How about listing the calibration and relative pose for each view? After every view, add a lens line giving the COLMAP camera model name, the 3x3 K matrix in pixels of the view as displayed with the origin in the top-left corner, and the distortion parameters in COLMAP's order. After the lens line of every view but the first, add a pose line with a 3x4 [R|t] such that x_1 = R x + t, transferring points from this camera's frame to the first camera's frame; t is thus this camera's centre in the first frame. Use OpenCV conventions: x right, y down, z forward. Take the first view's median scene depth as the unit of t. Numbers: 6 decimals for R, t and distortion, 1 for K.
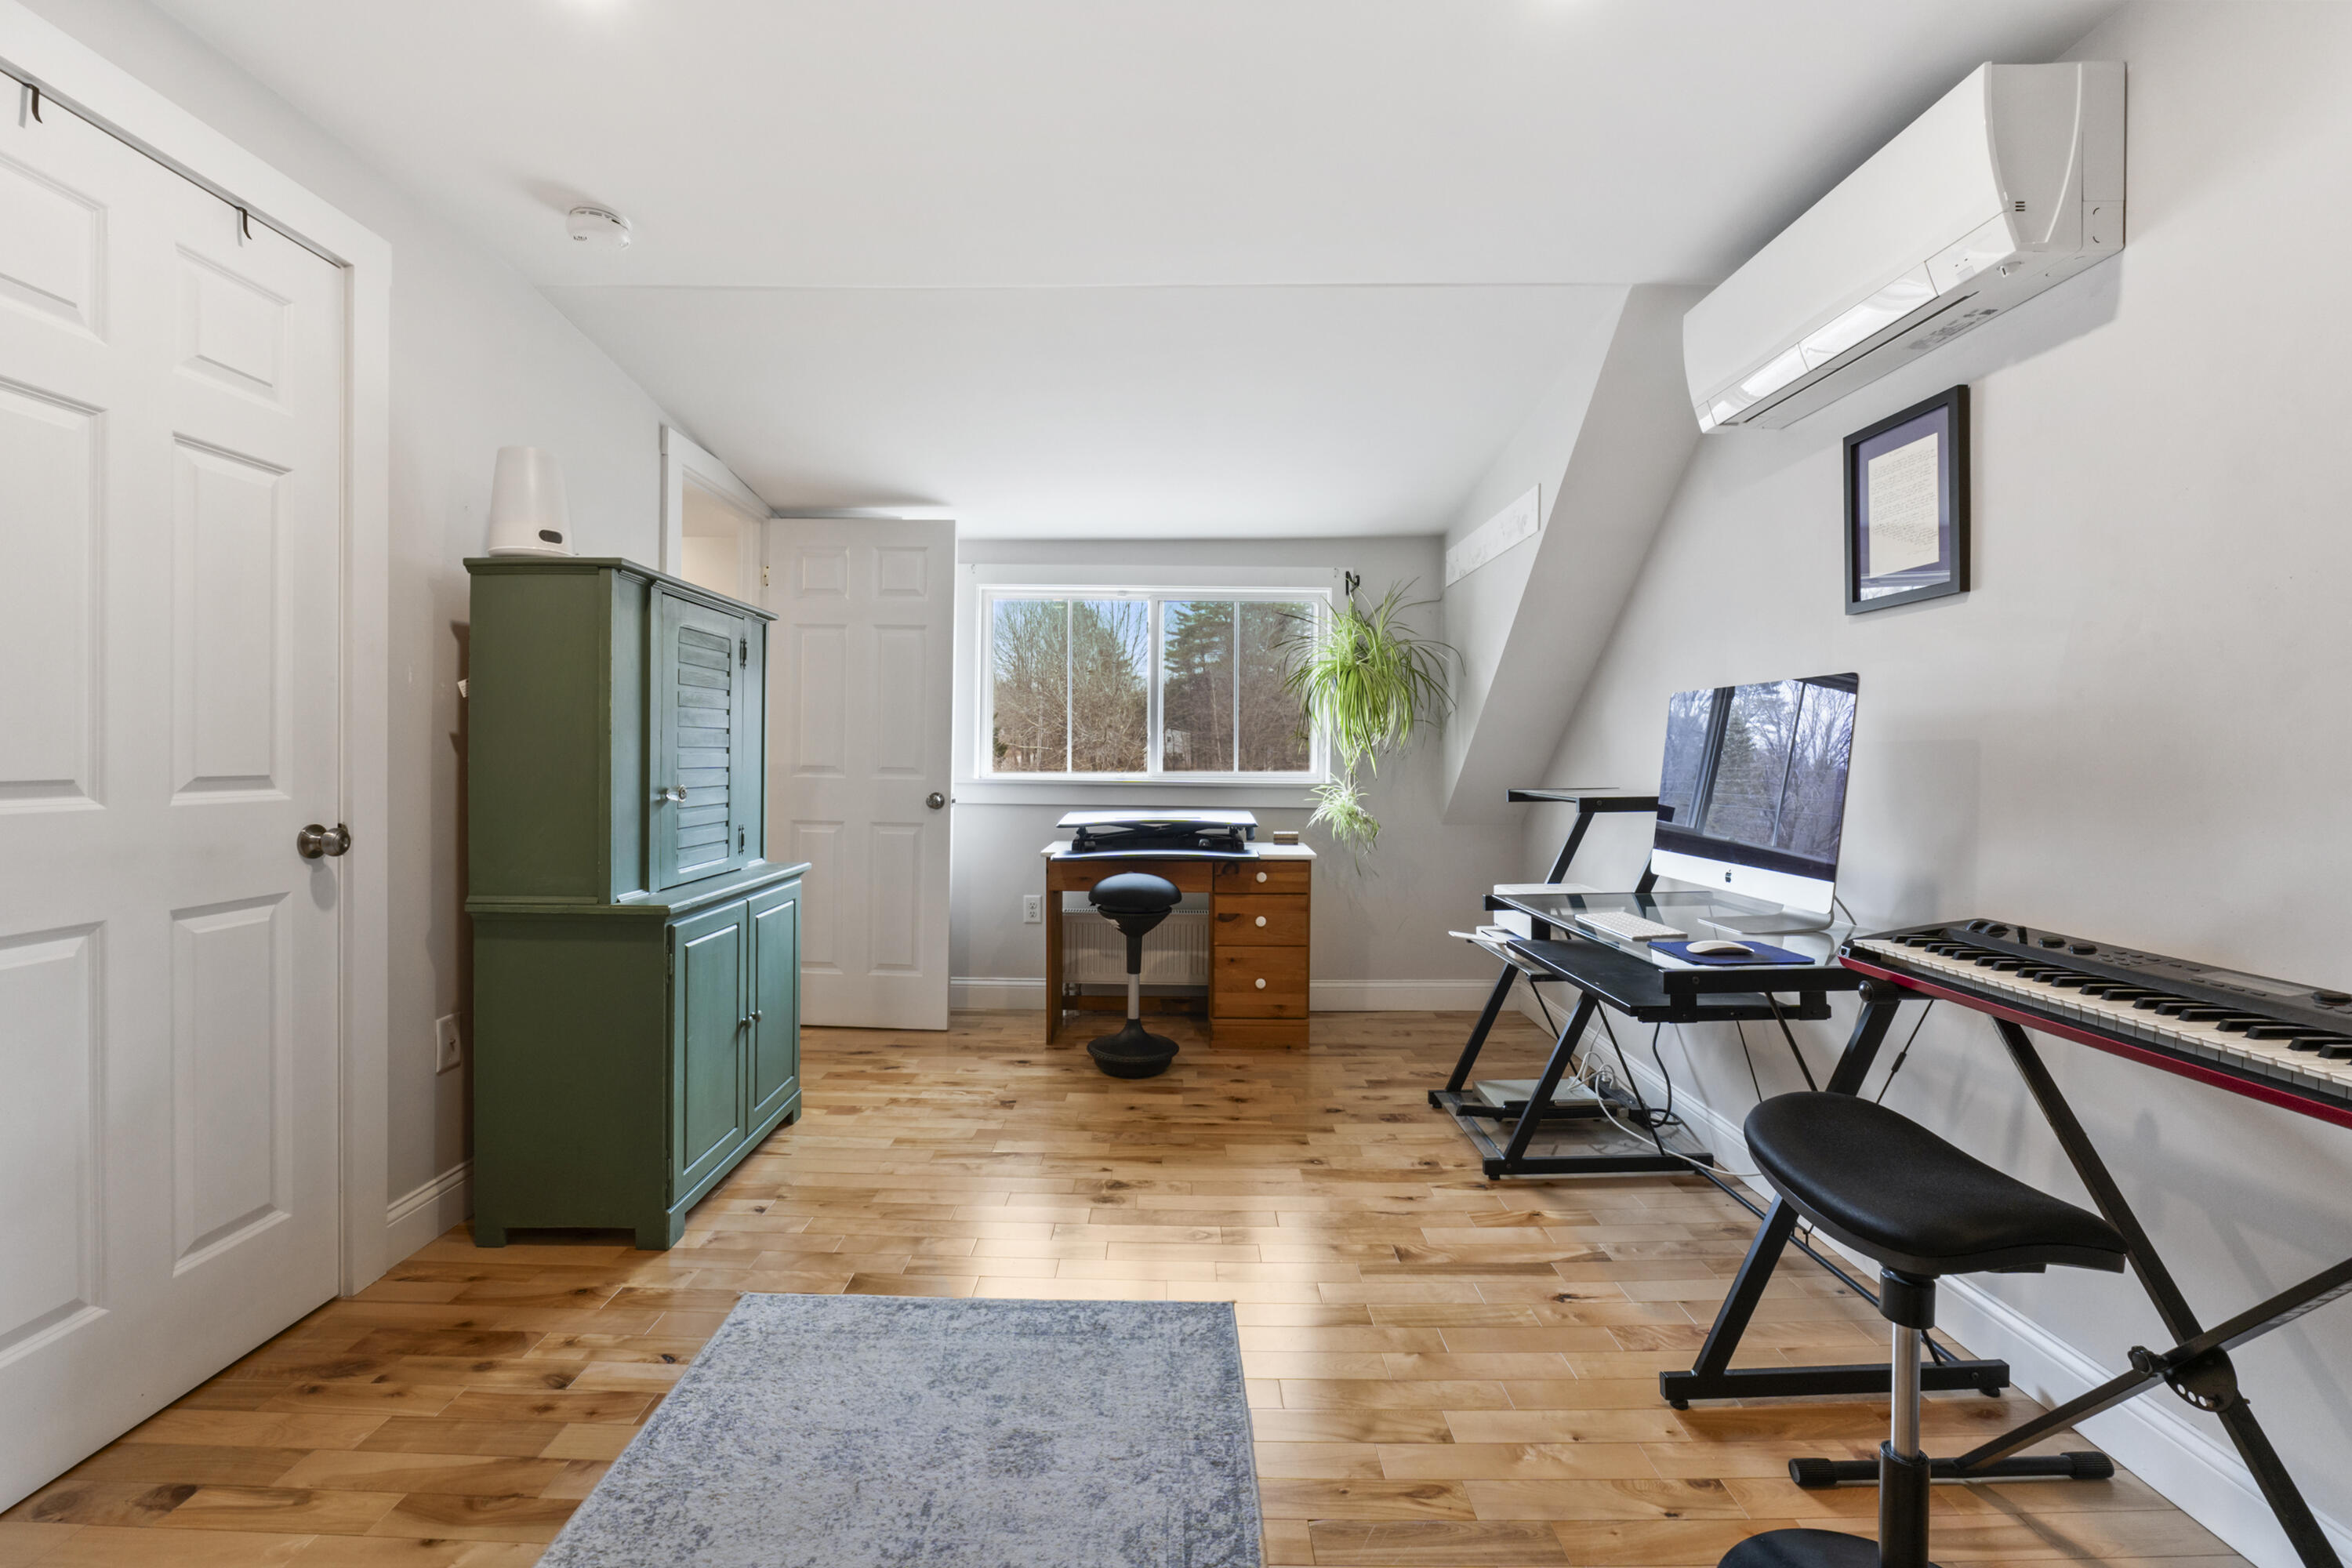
lens RADIAL K [[980.8, 0, 1166.0], [0, 980.8, 764.4], [0, 0, 1]] dist [-0.015844, 0.000495]
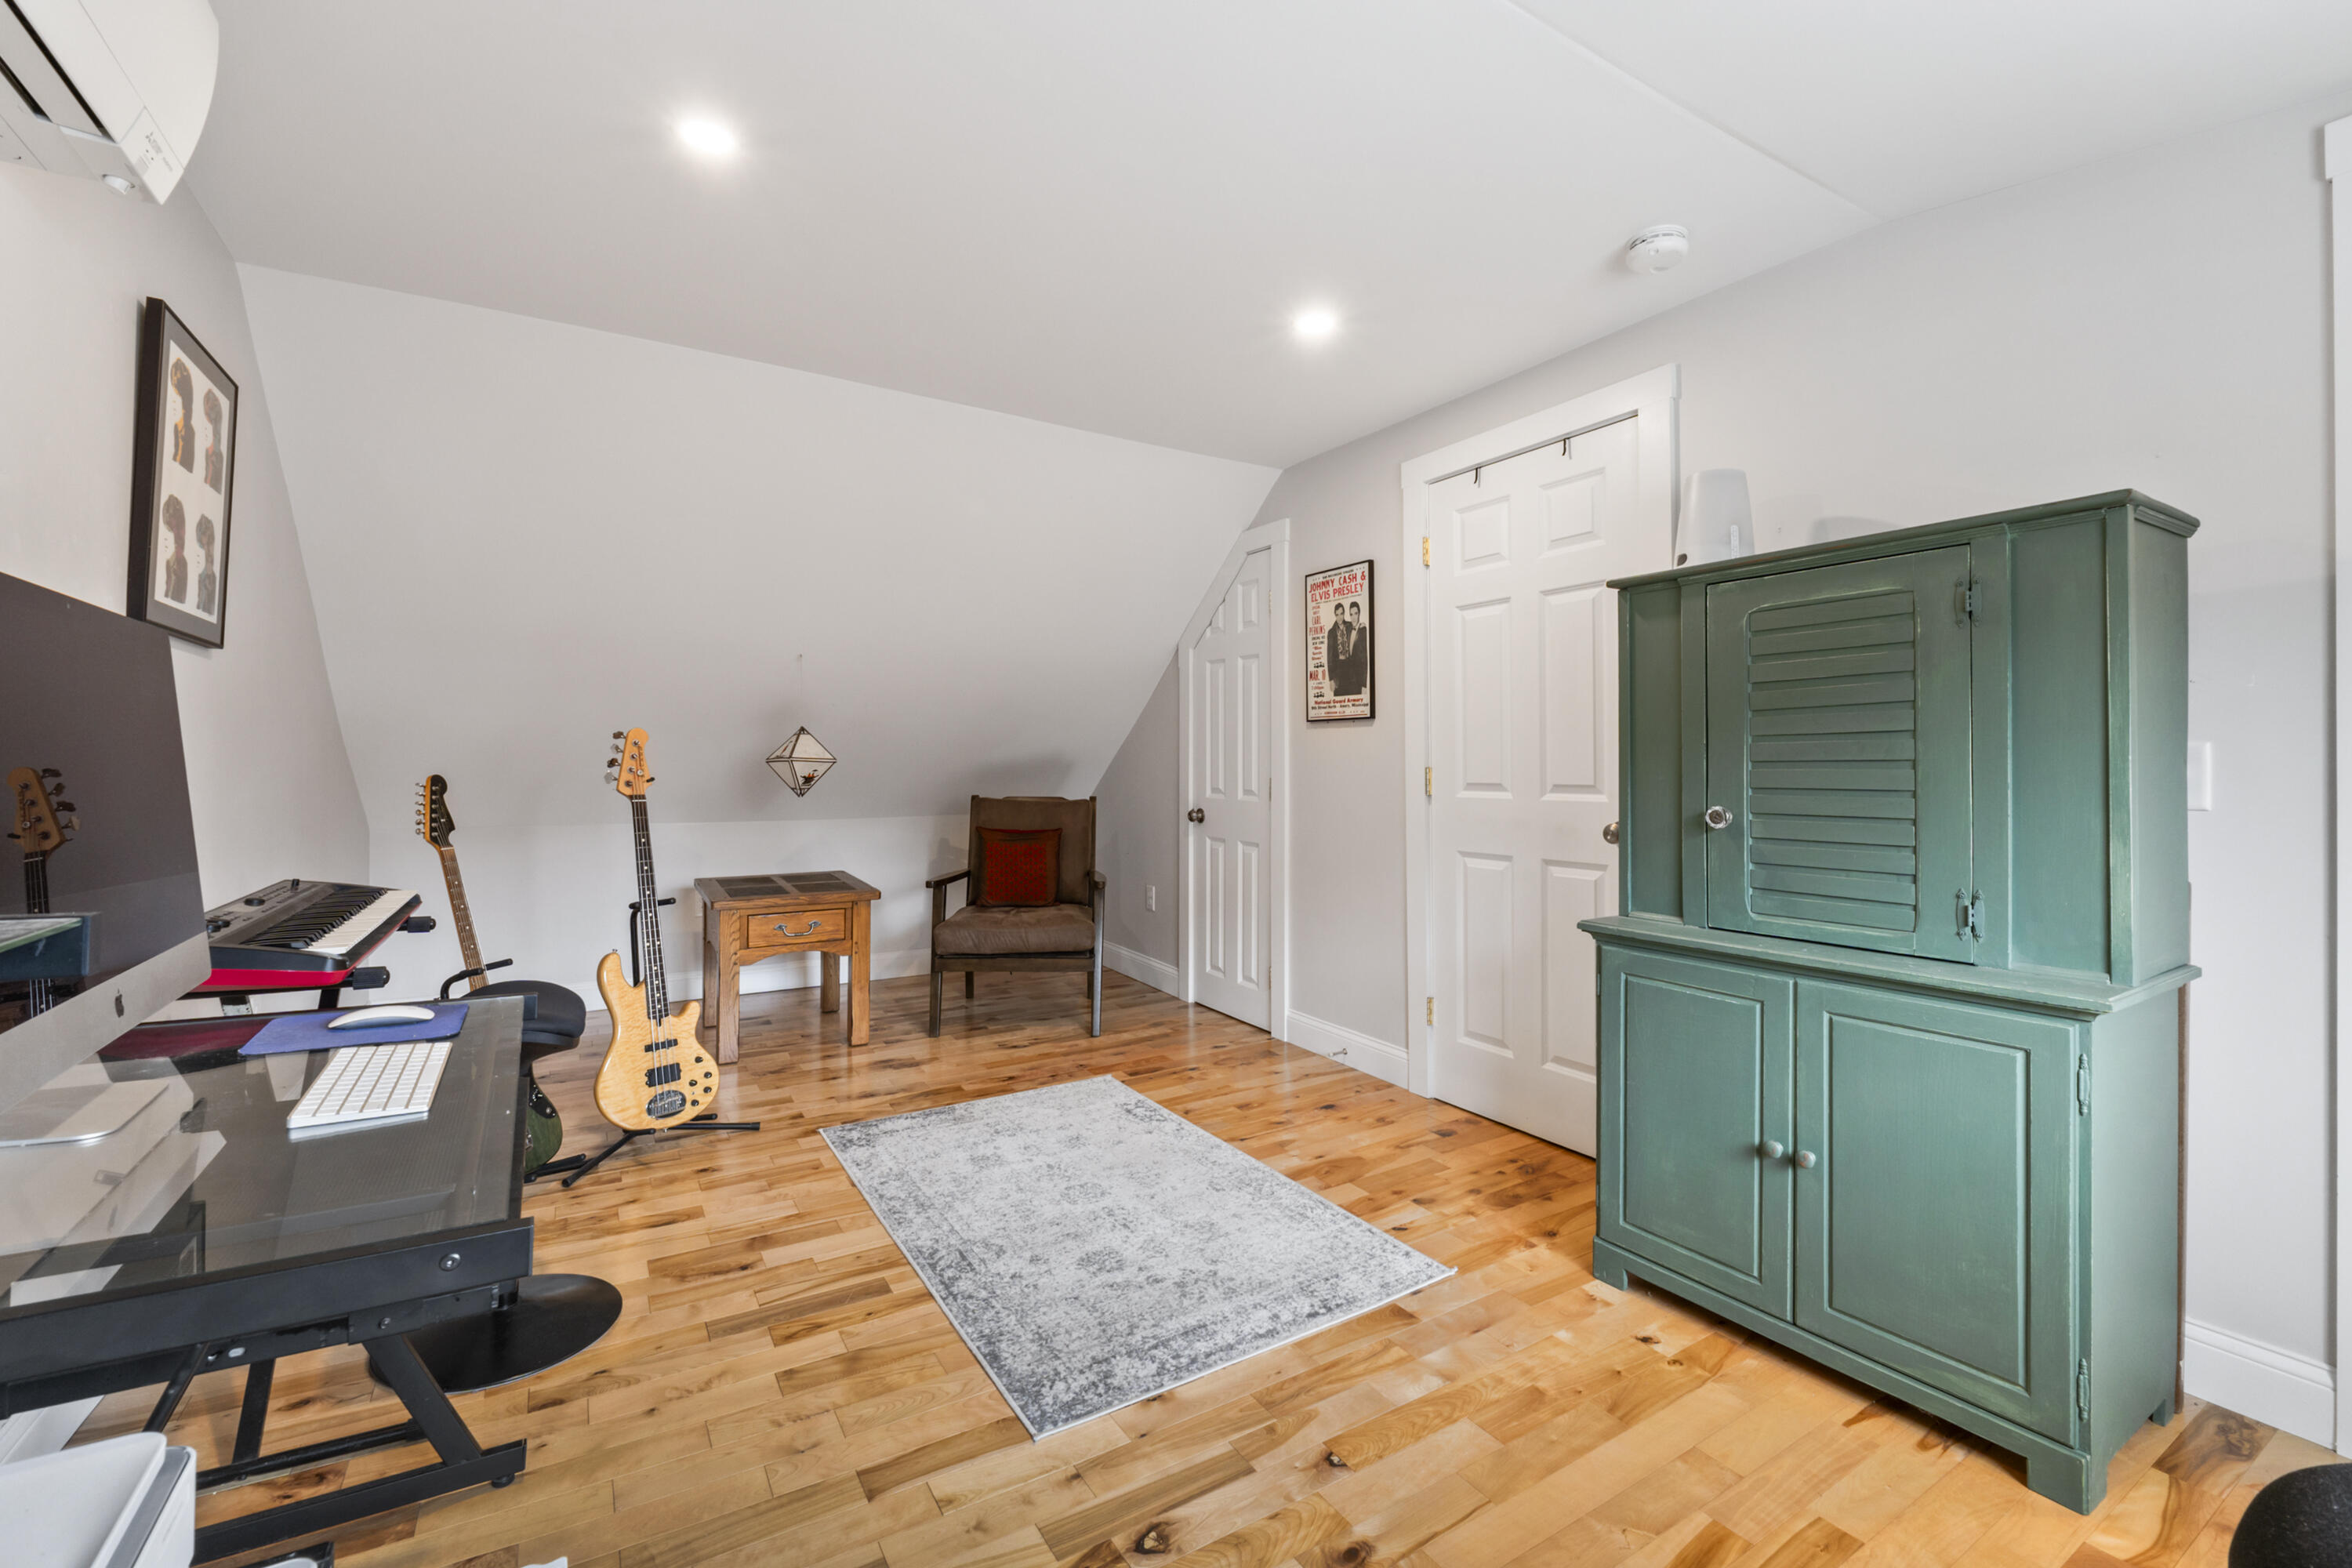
lens RADIAL K [[980.8, 0, 1164.0], [0, 980.8, 766.8], [0, 0, 1]] dist [-0.015844, 0.000495]
pose [[-0.853414, -0.013790, -0.521052, 0.465841], [-0.018012, 0.999833, 0.003041, -0.010534], [0.520923, 0.011981, -0.853519, 1.999147]]
